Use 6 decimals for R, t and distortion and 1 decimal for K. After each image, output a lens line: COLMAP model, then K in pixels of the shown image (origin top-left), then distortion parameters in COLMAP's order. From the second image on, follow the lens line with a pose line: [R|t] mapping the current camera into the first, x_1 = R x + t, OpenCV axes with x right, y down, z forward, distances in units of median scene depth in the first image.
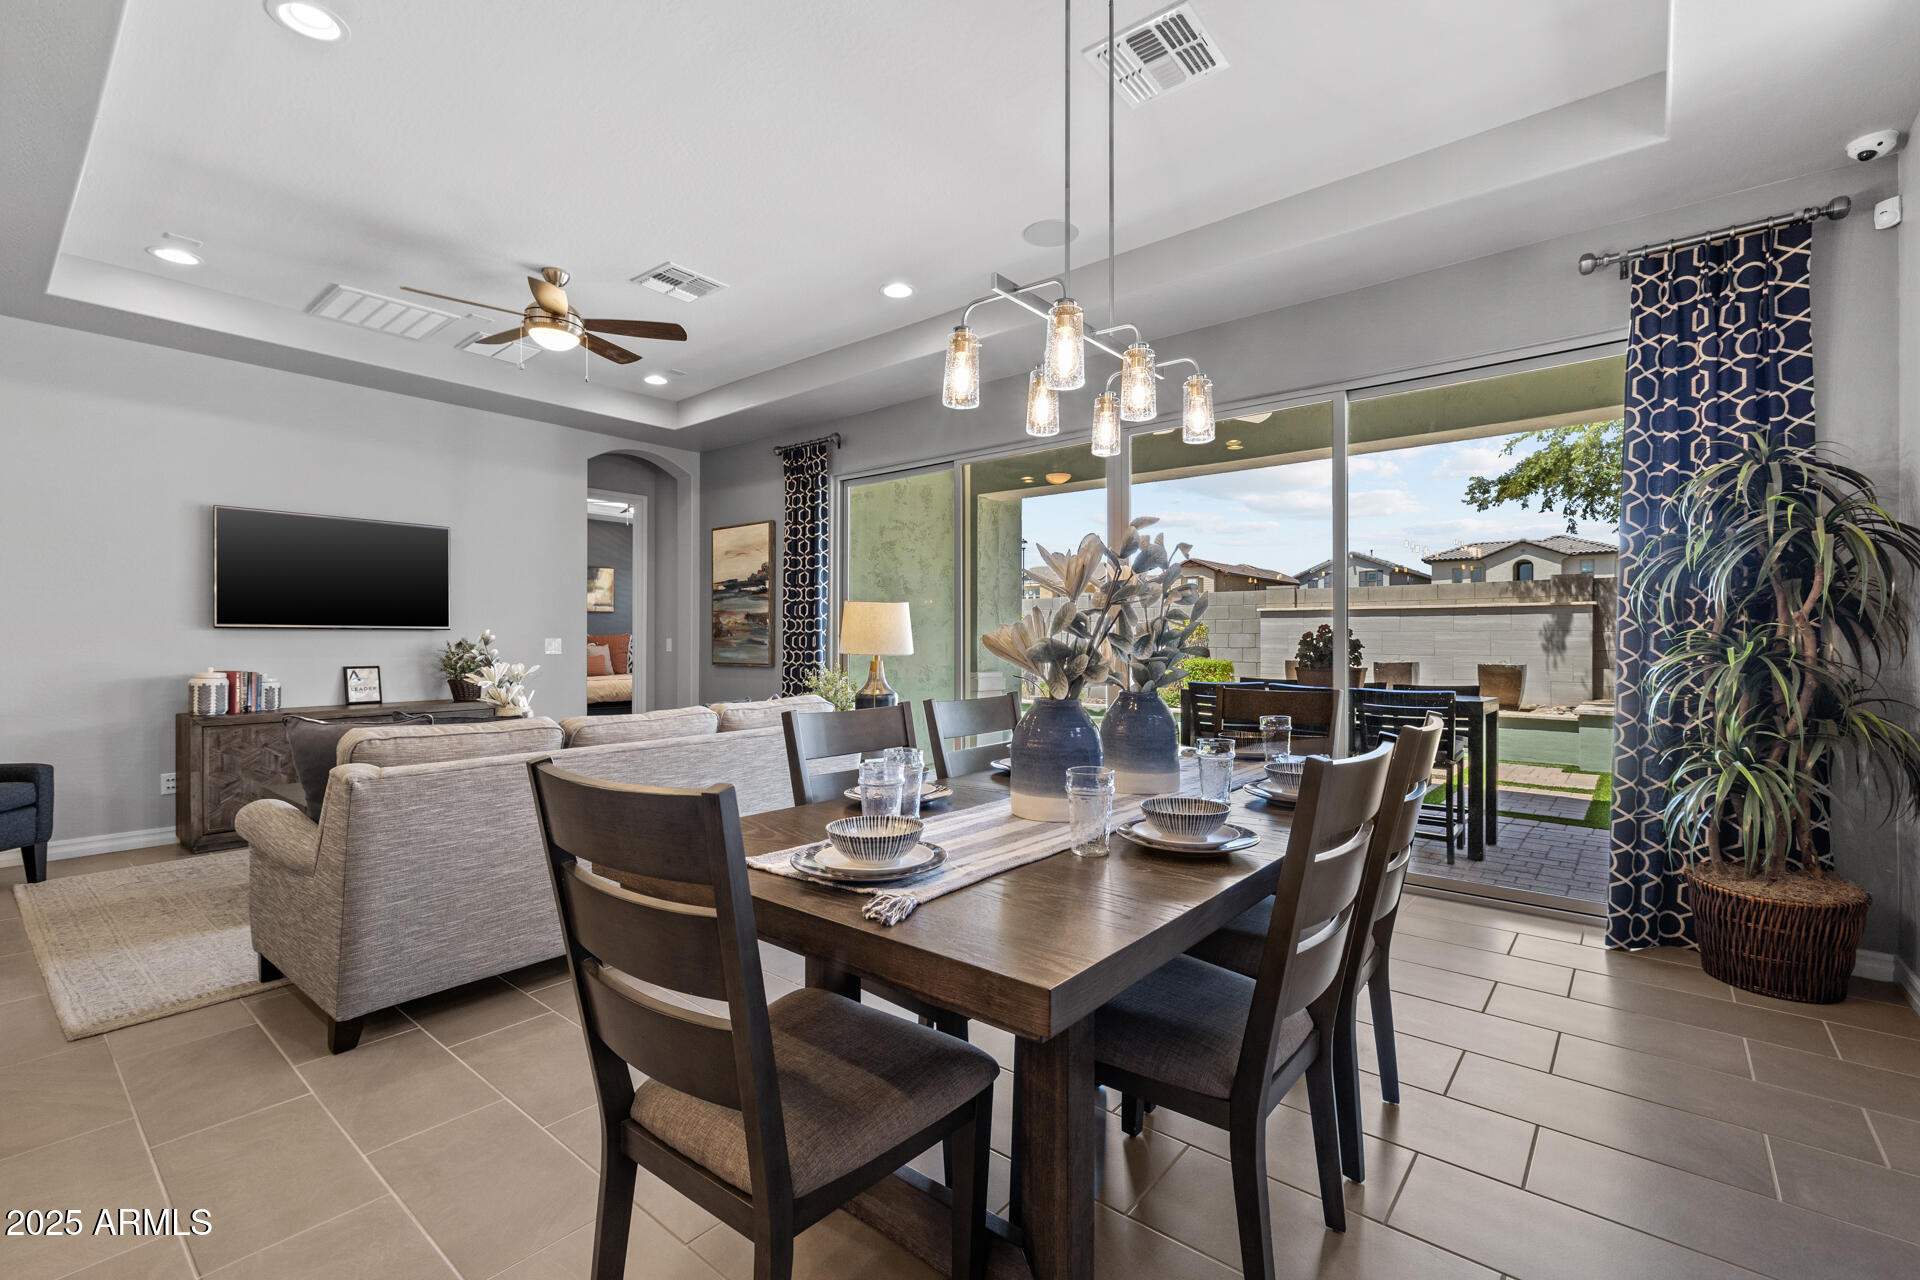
lens RADIAL K [[828.0, 0, 962.9], [0, 828.0, 634.3], [0, 0, 1]] dist [-0.000115, -0.000135]
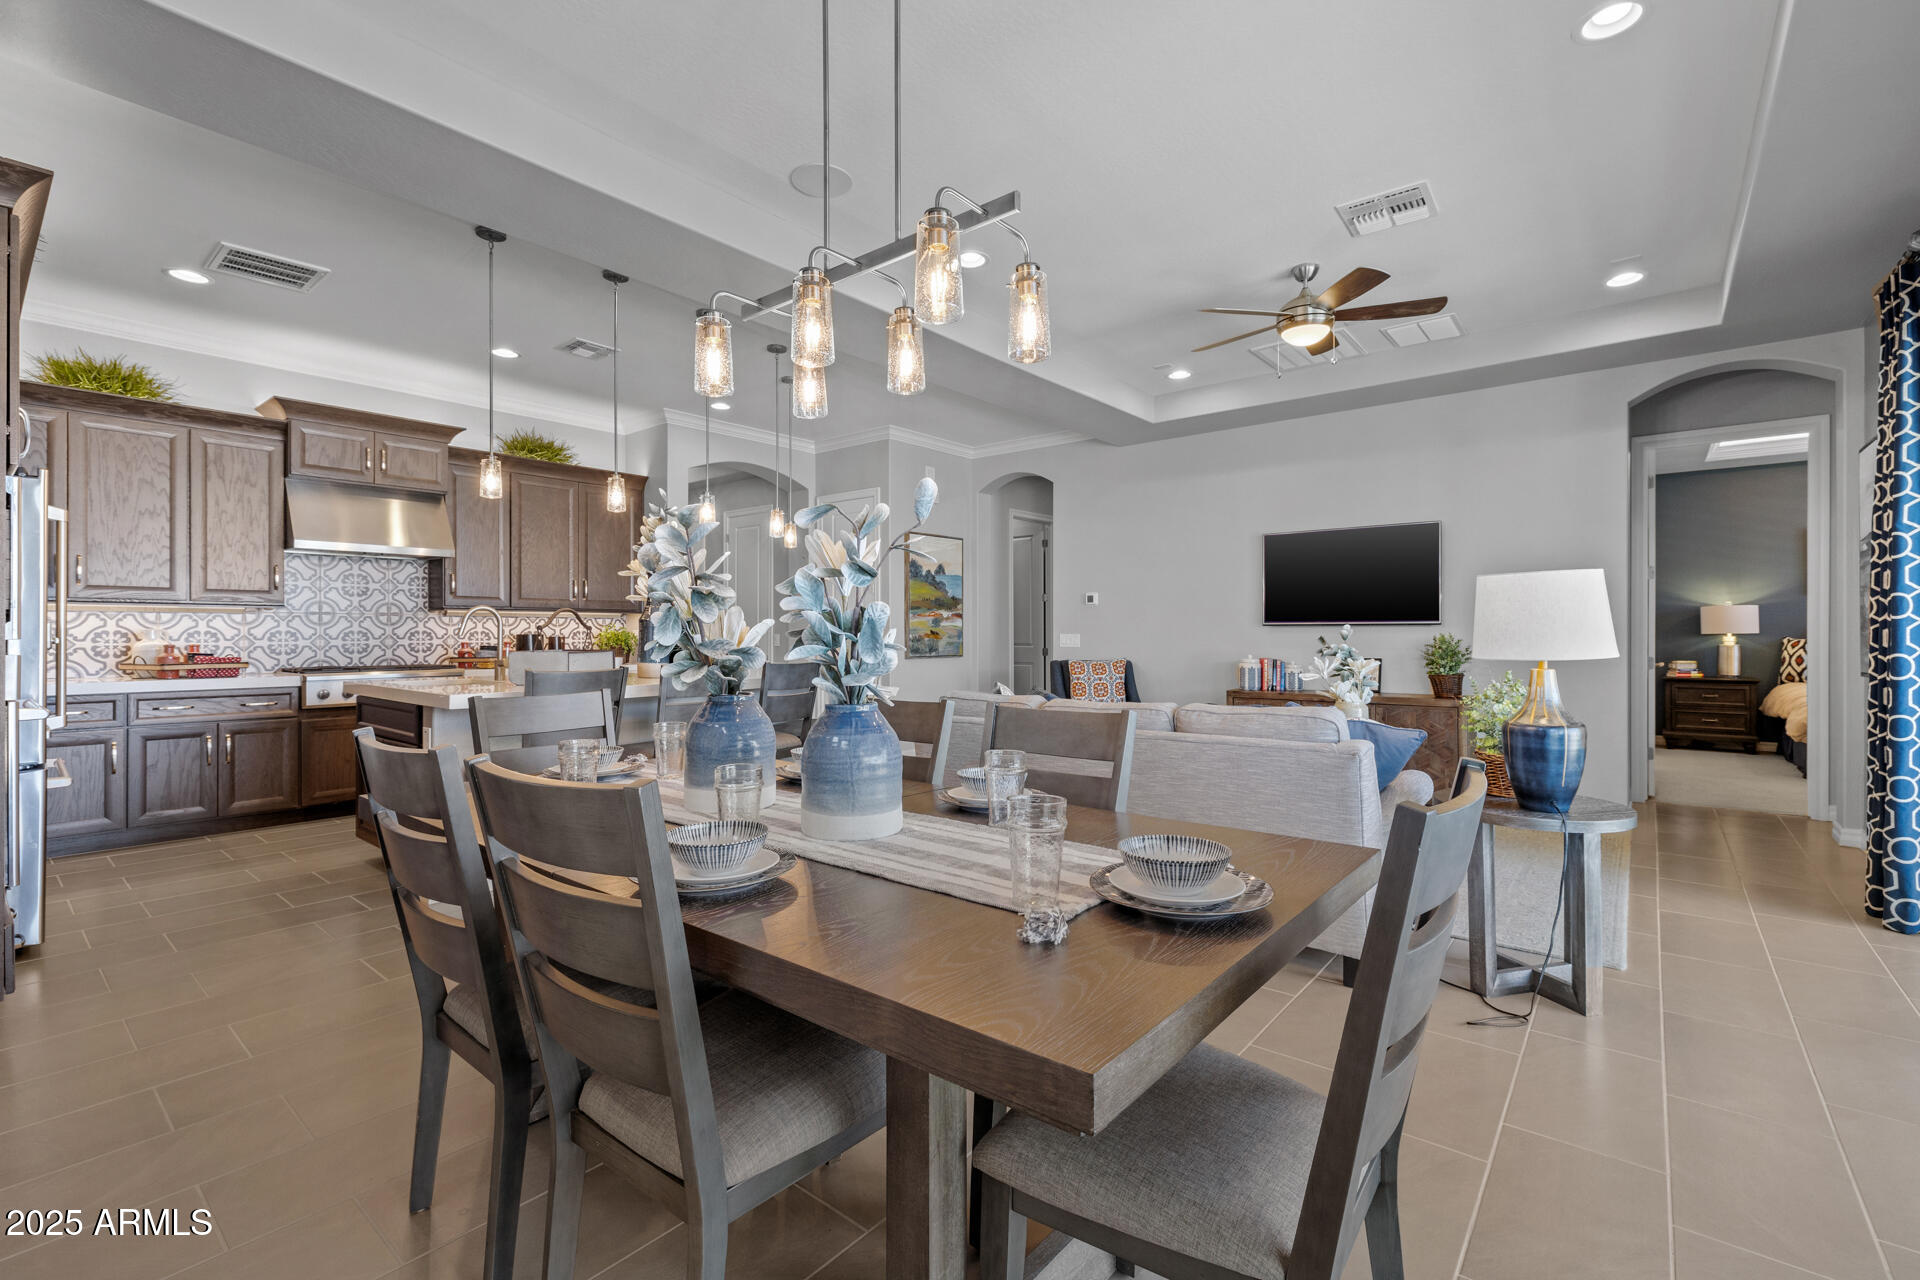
lens RADIAL K [[828.0, 0, 964.1], [0, 828.0, 634.7], [0, 0, 1]] dist [-0.000115, -0.000135]
pose [[0.005024, -0.000919, -0.999987, 0.371424], [0.003746, 0.999993, -0.000900, 0.005121], [0.999980, -0.003741, 0.005027, 0.426128]]
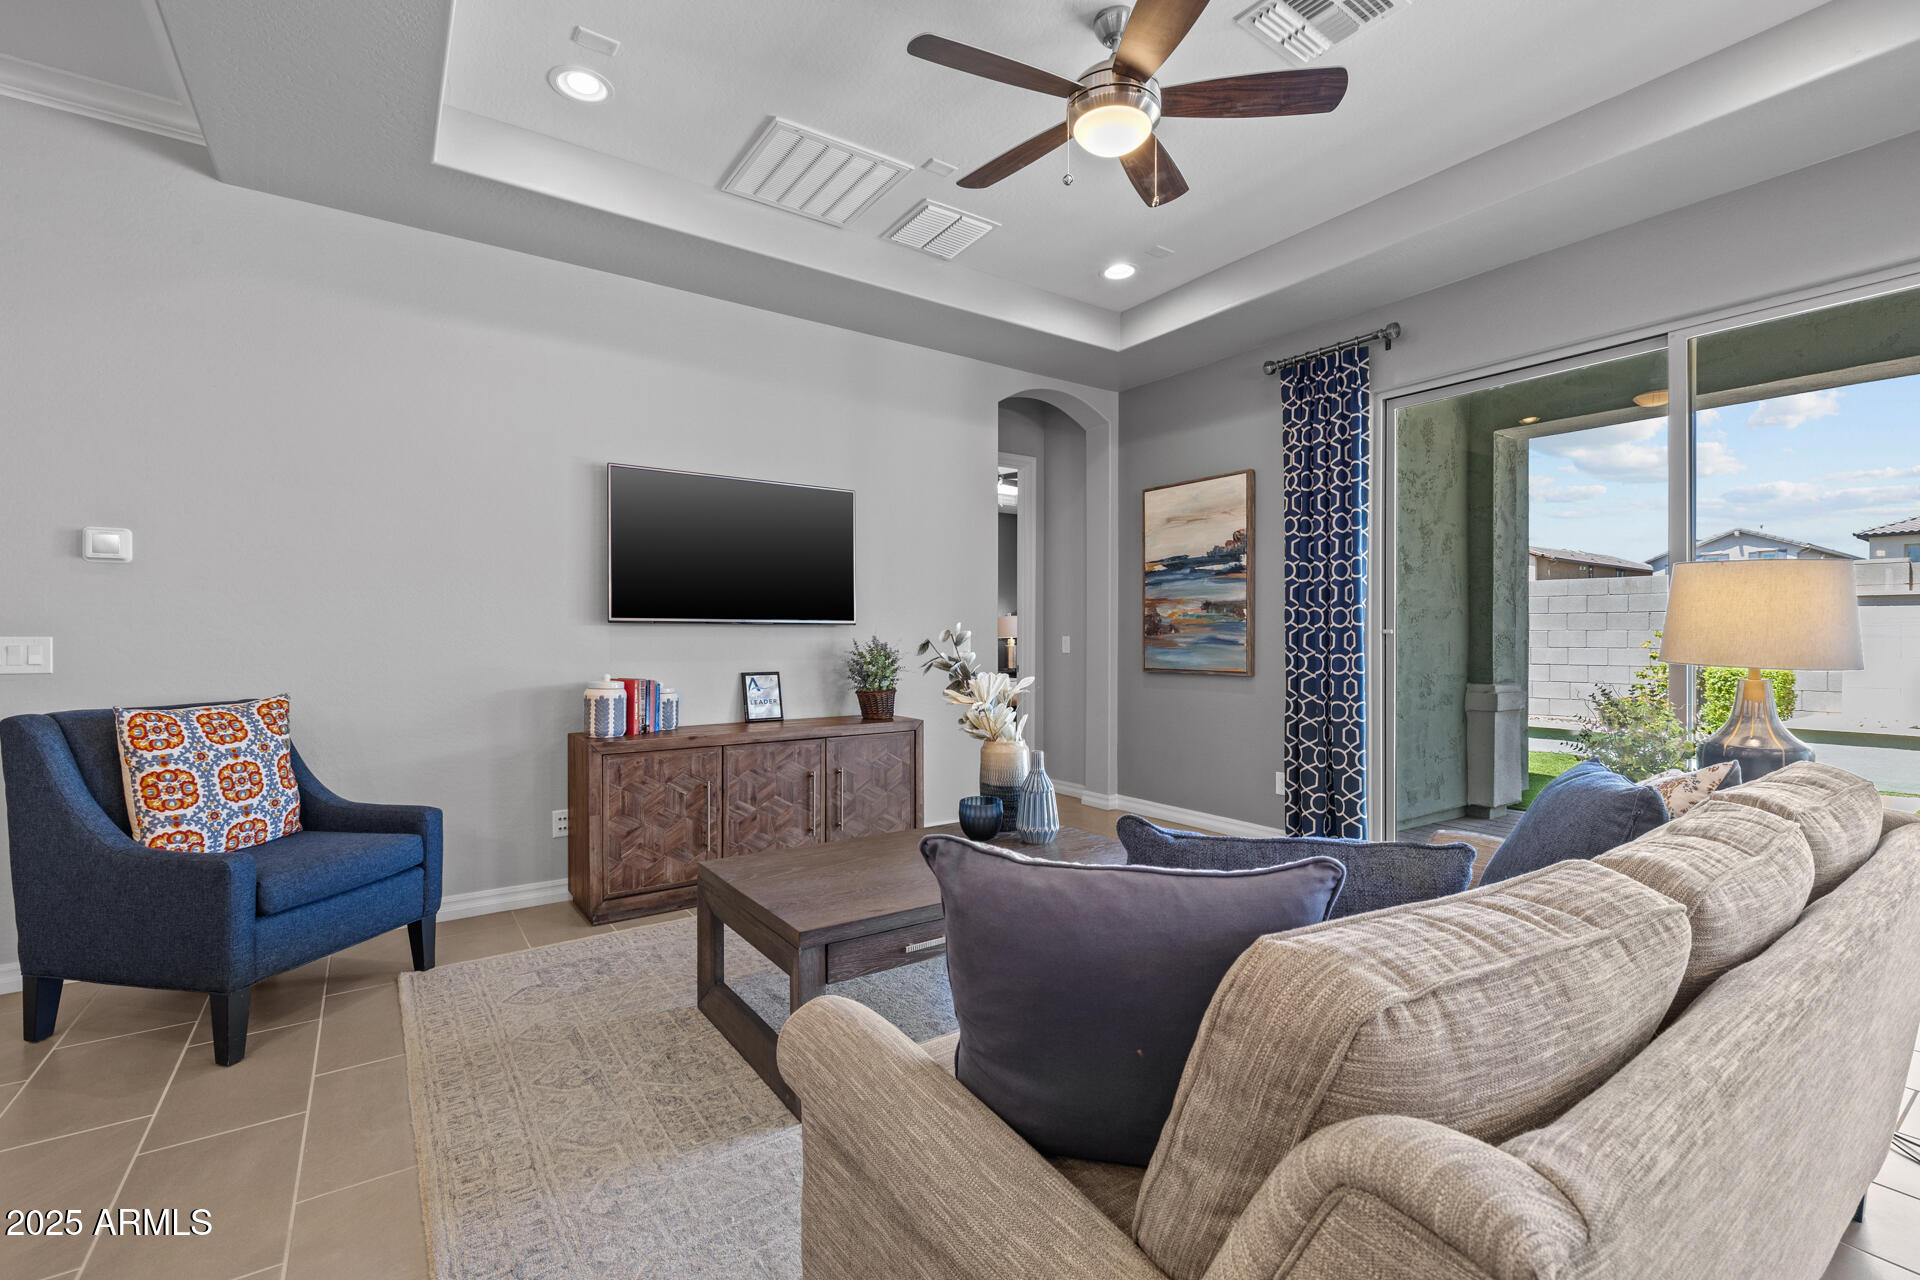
lens RADIAL K [[828.0, 0, 968.3], [0, 828.0, 634.3], [0, 0, 1]] dist [-0.000115, -0.000135]
pose [[0.965381, -0.000512, -0.260845, -0.321090], [0.001238, 0.999996, 0.002618, 0.001469], [0.260842, -0.002850, 0.965377, 0.290673]]
